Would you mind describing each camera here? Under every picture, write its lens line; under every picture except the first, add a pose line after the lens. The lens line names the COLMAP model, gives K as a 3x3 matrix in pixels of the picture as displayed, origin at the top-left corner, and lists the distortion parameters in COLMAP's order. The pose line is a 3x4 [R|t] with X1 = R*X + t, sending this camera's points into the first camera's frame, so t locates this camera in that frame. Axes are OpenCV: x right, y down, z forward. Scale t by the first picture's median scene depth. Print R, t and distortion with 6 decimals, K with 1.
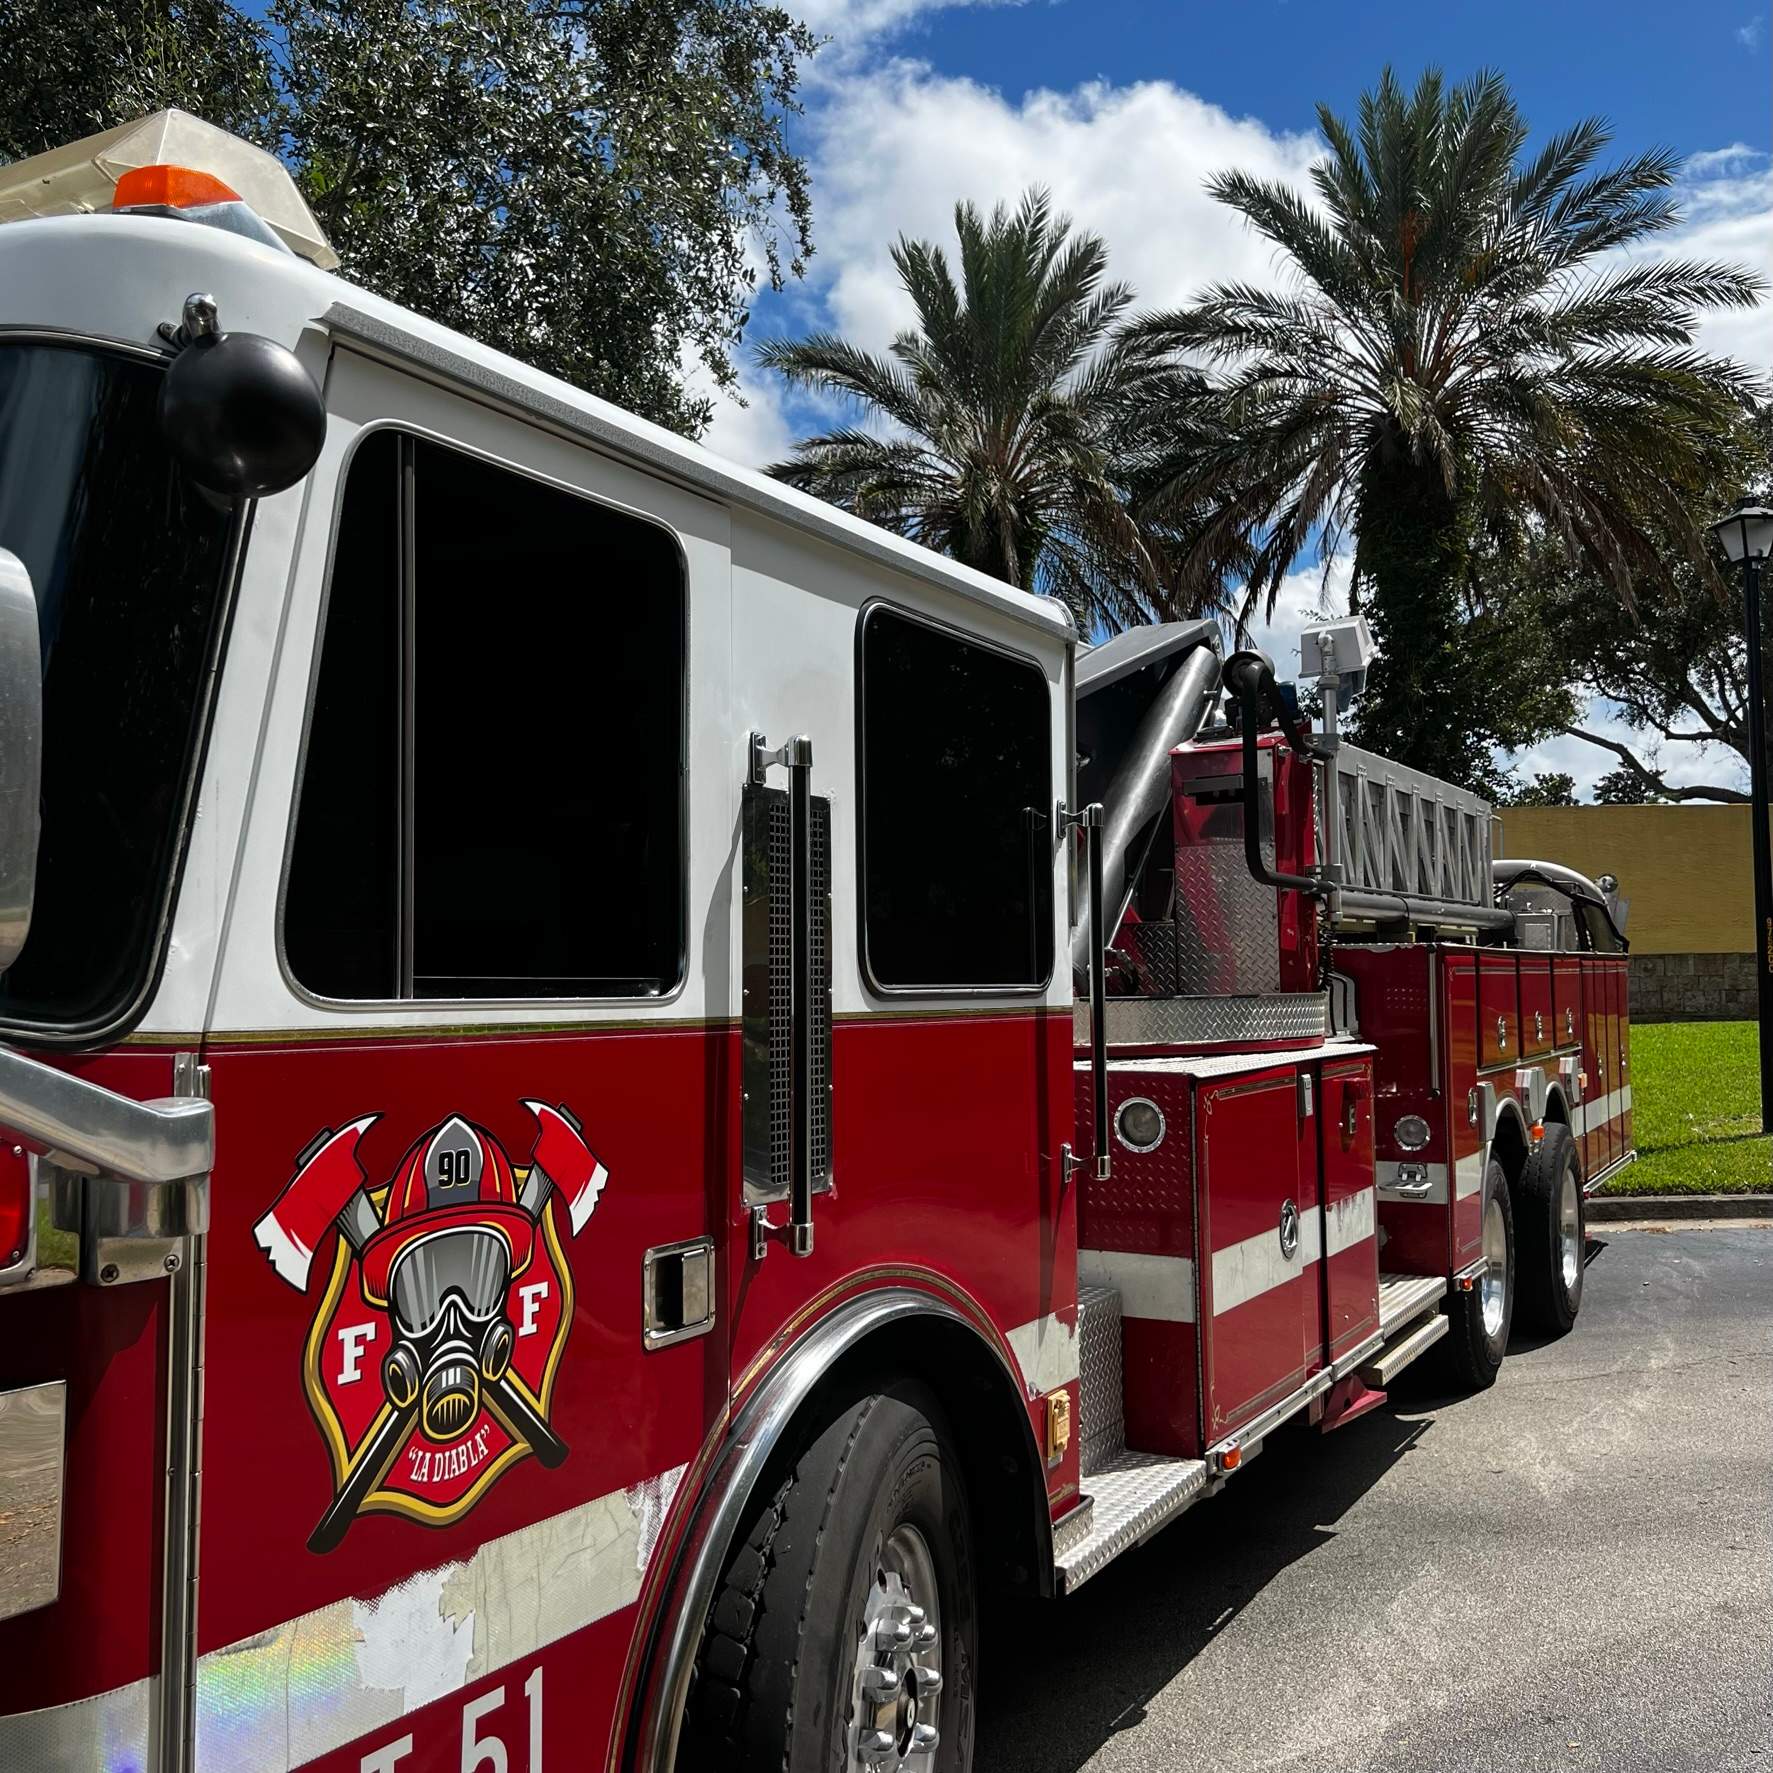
lens RADIAL K [[1782.5, 0, 886.5], [0, 1782.5, 886.5], [0, 0, 1]] dist [0.052399, -0.113886]
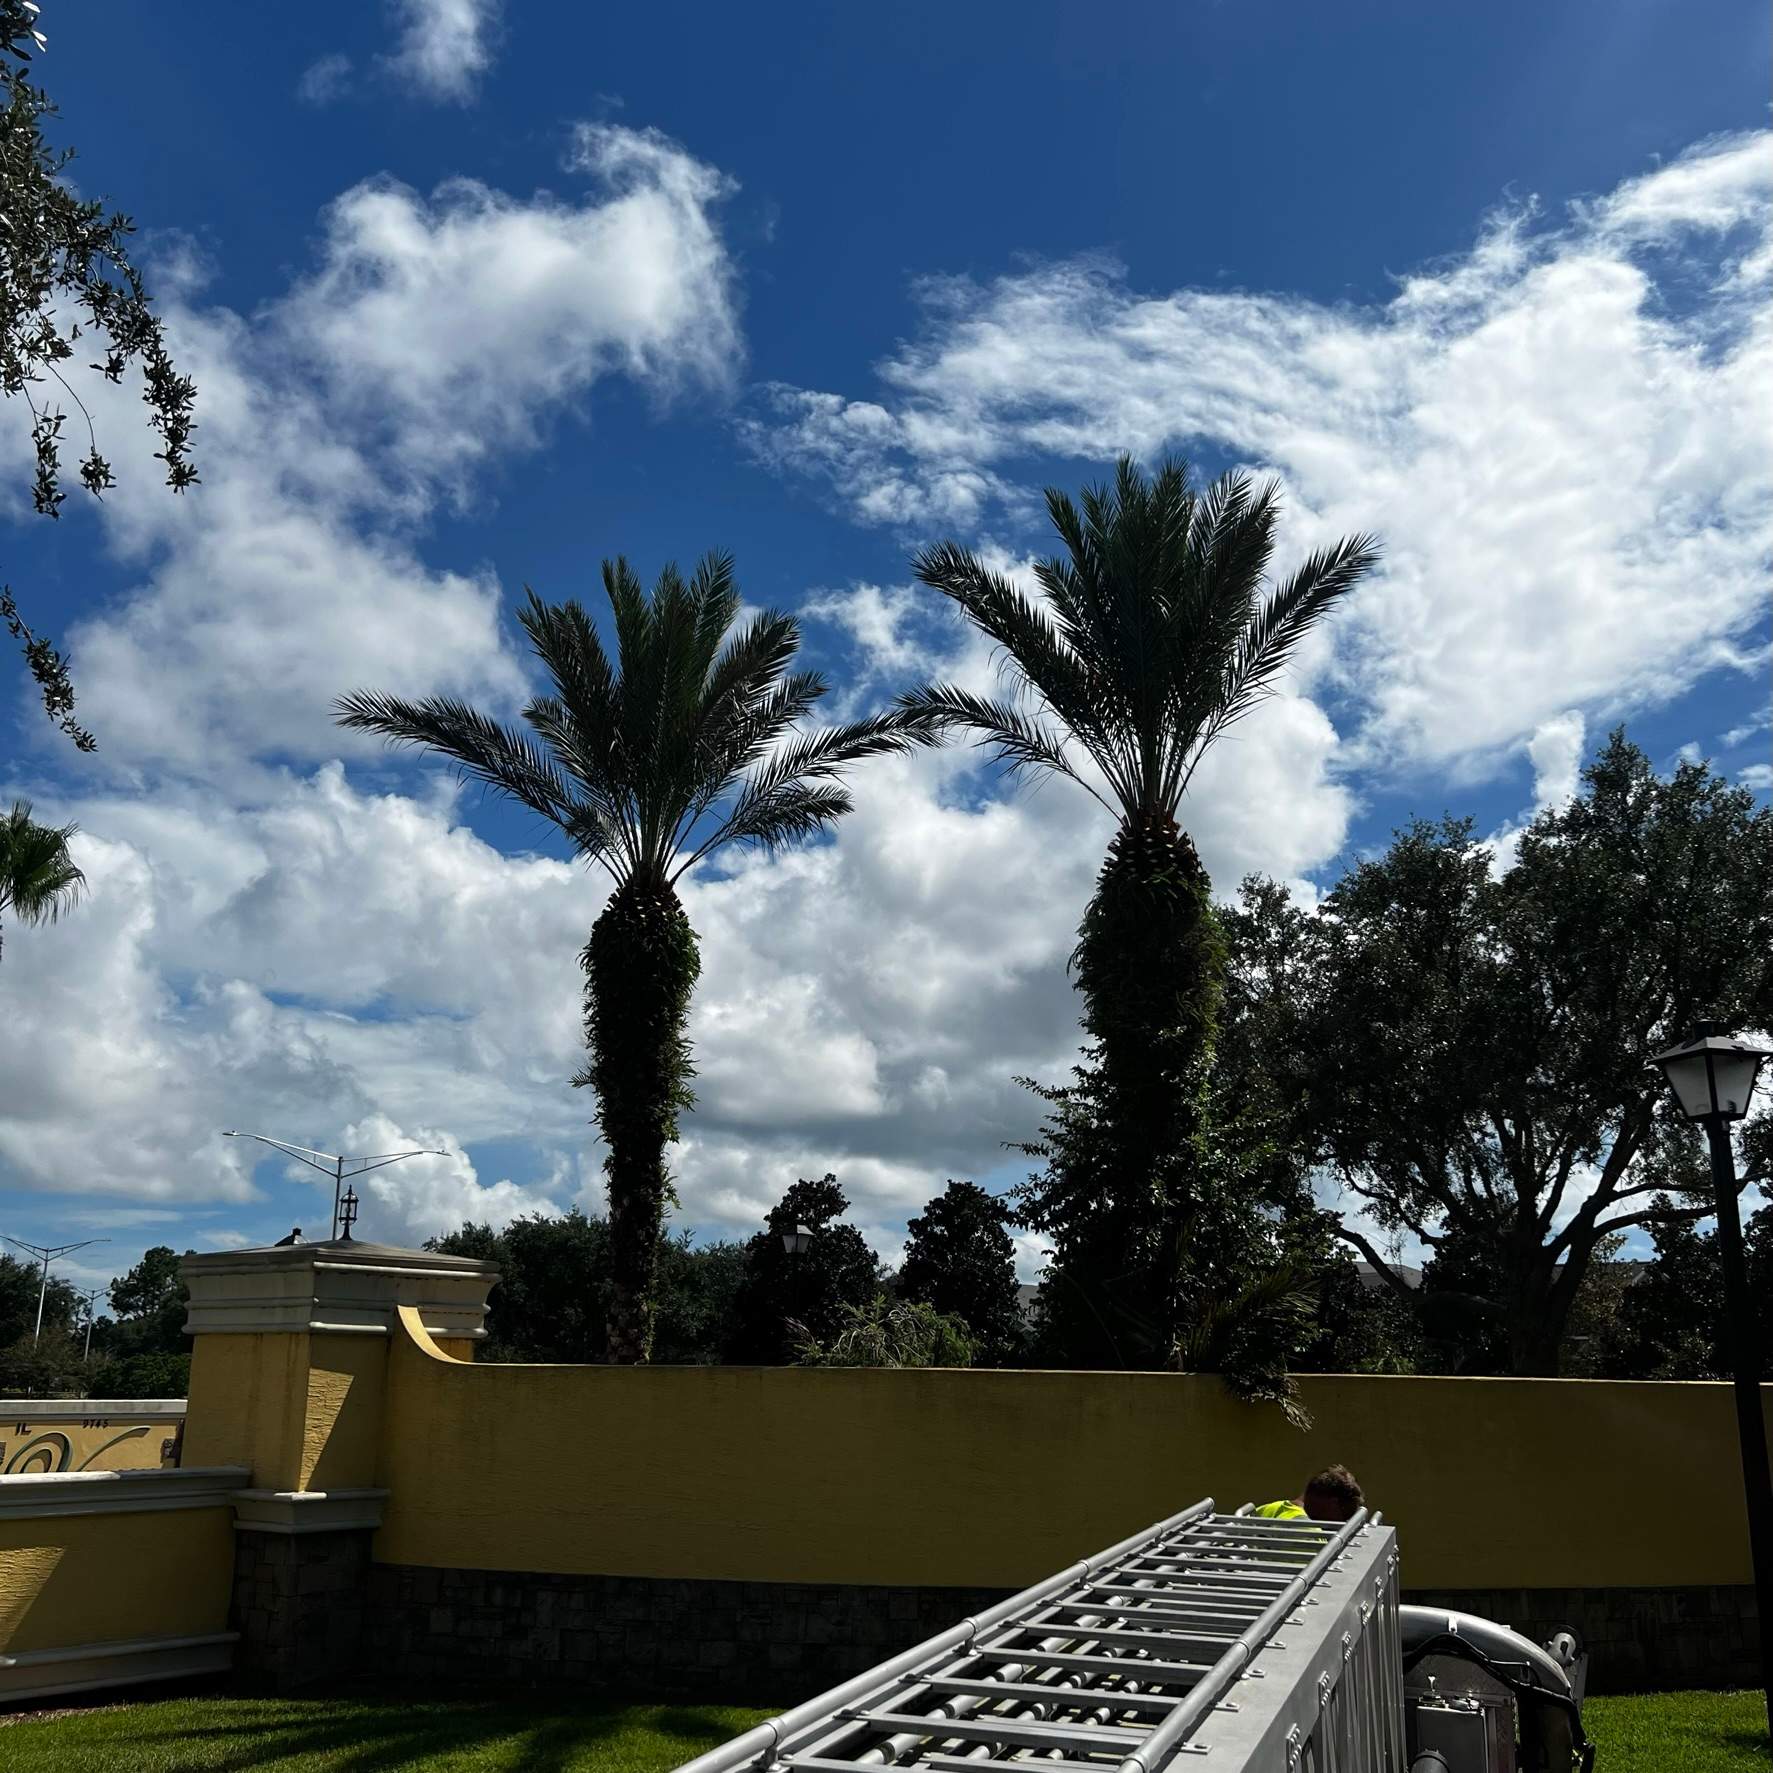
lens RADIAL K [[1765.3, 0, 886.4], [0, 1765.3, 819.8], [0, 0, 1]] dist [0.006793, -0.027364]
pose [[0.983927, 0.081630, 0.158822, 0.042877], [-0.038815, 0.965901, -0.255987, -0.064524], [-0.174302, 0.245708, 0.953544, 0.242285]]
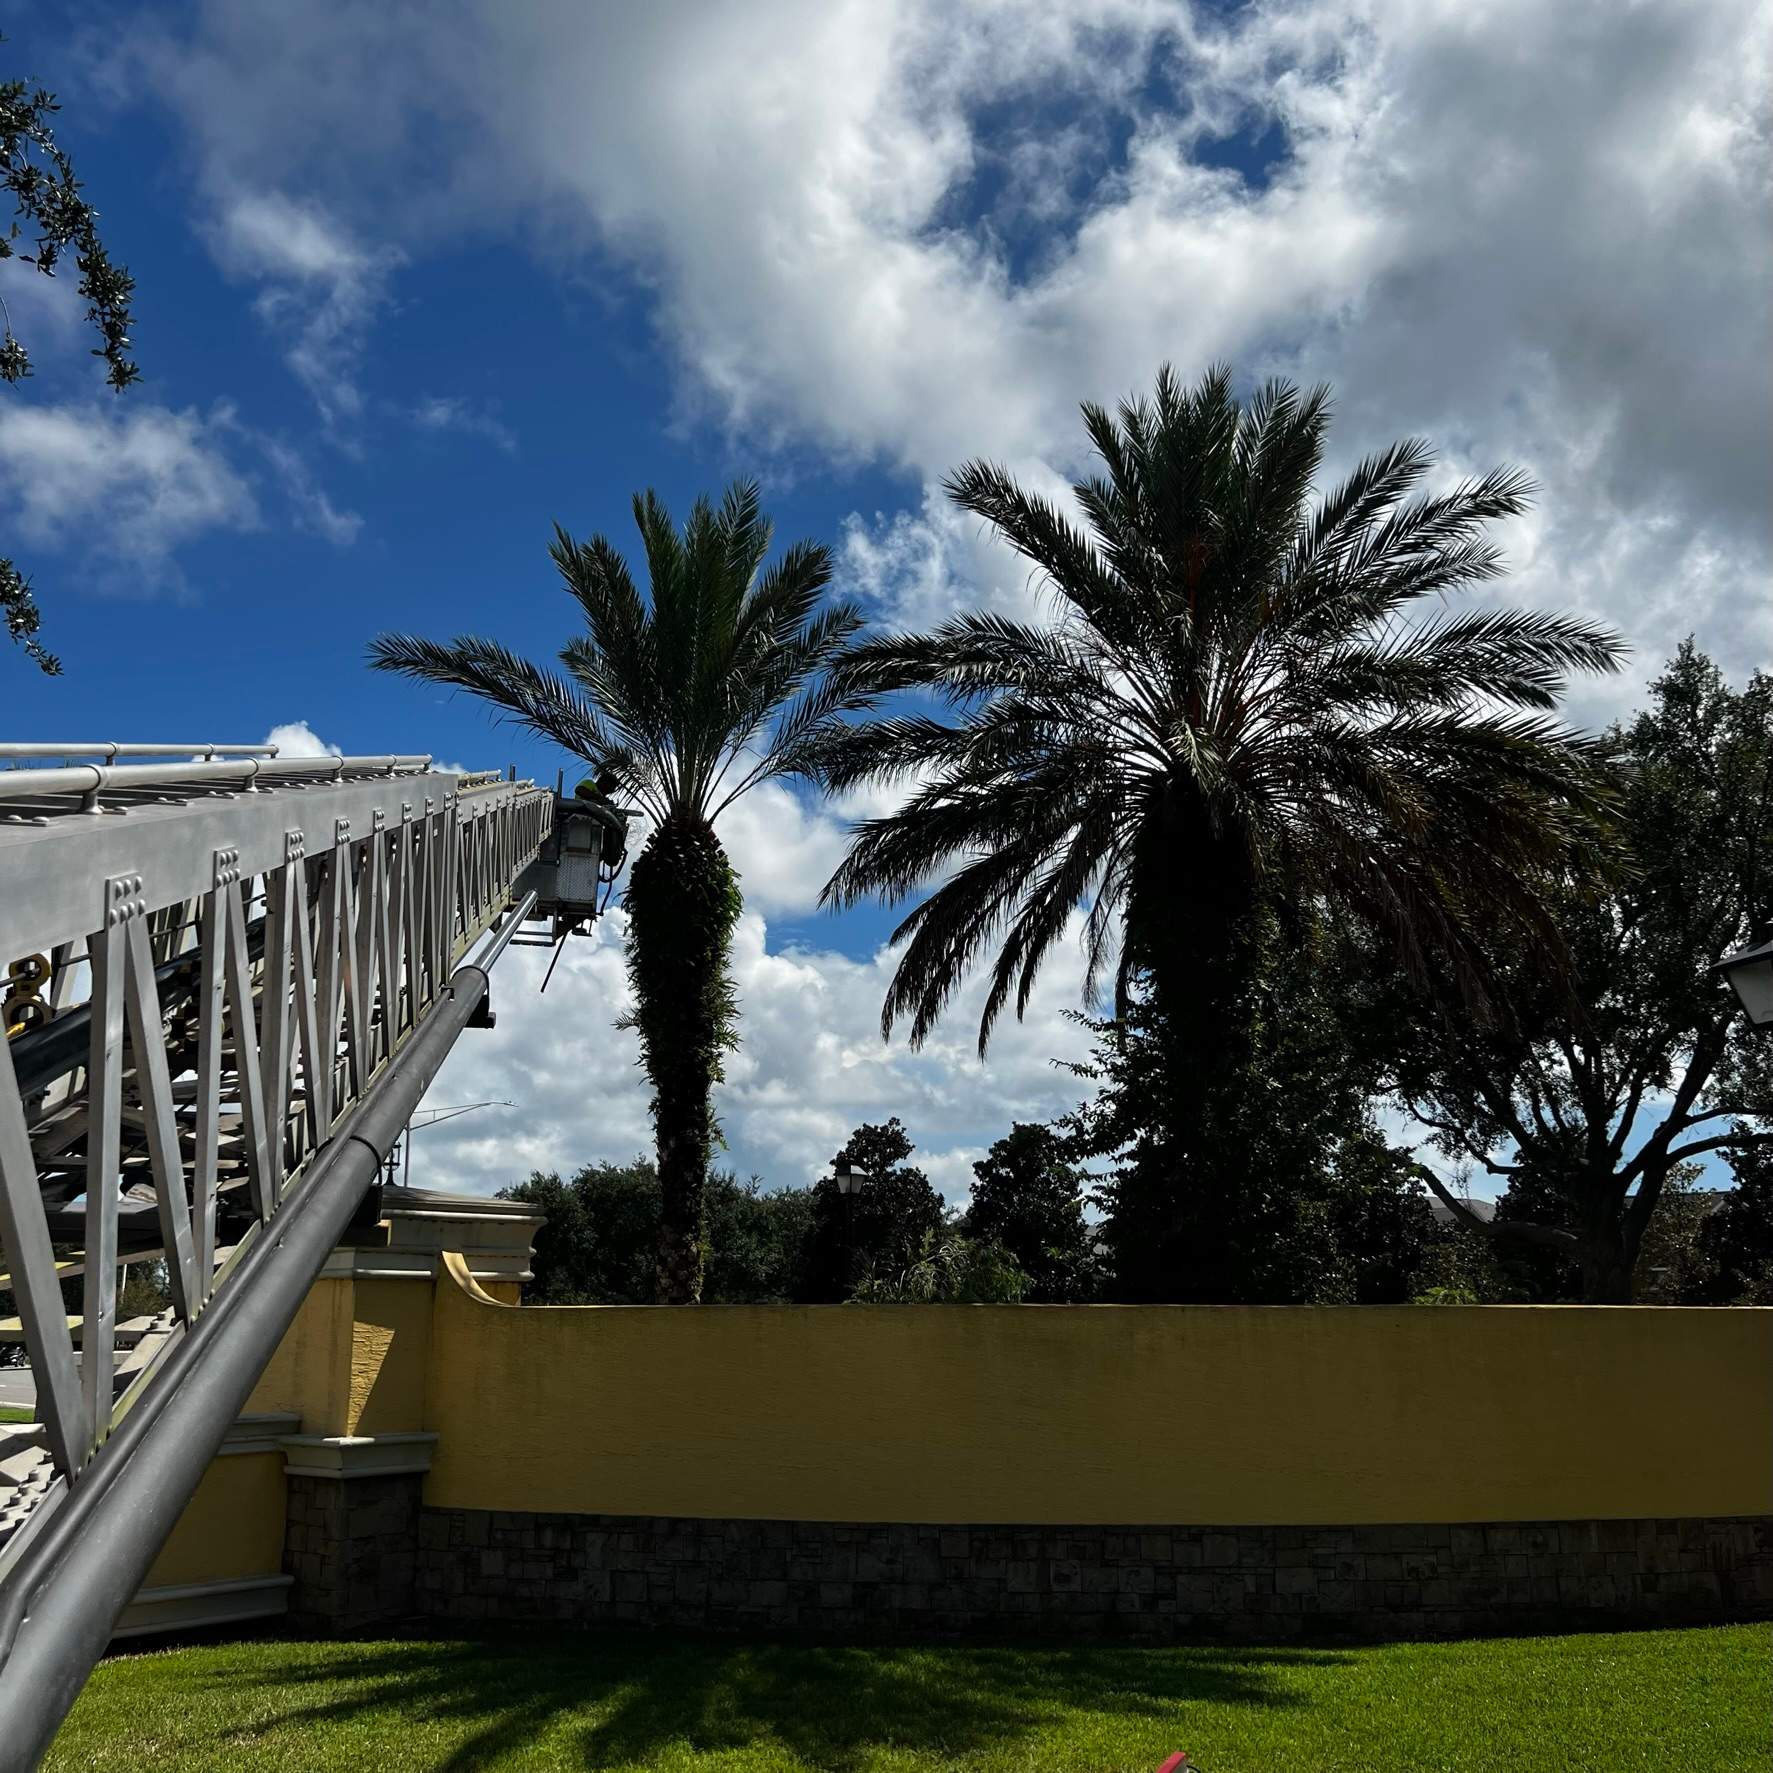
lens RADIAL K [[1776.4, 0, 883.1], [0, 1776.4, 828.5], [0, 0, 1]] dist [0.004253, -0.024226]
pose [[0.990609, 0.052280, 0.126337, 0.054714], [-0.023442, 0.975269, -0.219773, -0.062490], [-0.134702, 0.214747, 0.967336, 0.256179]]
